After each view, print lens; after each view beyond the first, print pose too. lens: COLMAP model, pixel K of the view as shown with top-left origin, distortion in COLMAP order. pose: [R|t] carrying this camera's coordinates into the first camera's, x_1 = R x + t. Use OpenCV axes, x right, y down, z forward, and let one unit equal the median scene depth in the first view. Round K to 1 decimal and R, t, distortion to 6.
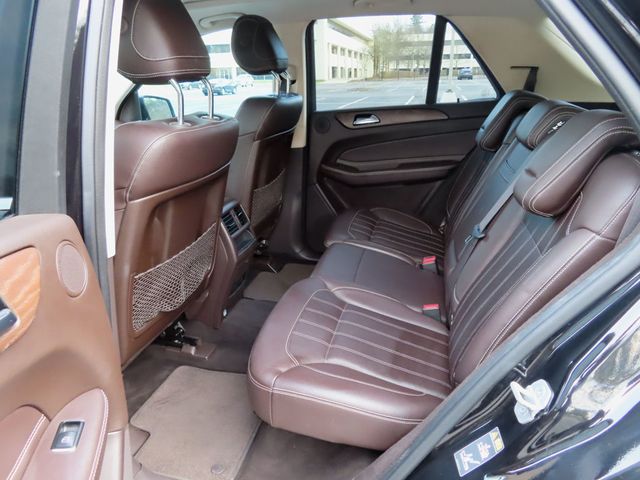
lens RADIAL K [[459.2, 0, 322.7], [0, 459.2, 239.2], [0, 0, 1]] dist [-0.010165, 0.005047]
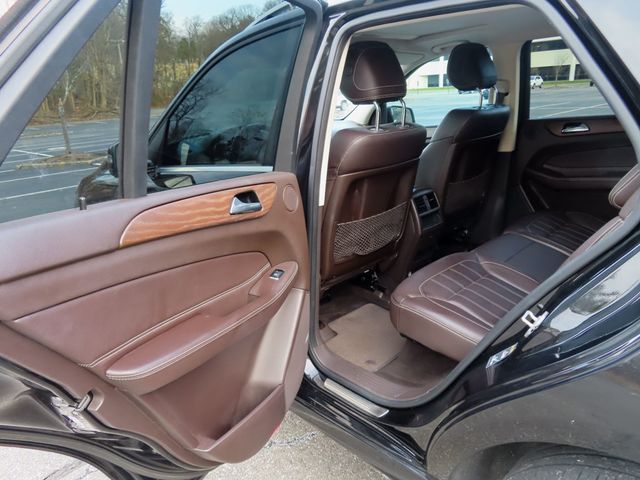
lens RADIAL K [[459.2, 0, 319.8], [0, 459.2, 240.5], [0, 0, 1]] dist [-0.010165, 0.005047]
pose [[0.838868, 0.144492, -0.524807, 0.300078], [-0.147122, 0.988427, 0.036973, 0.068129], [0.524076, 0.046195, 0.850418, -0.306759]]
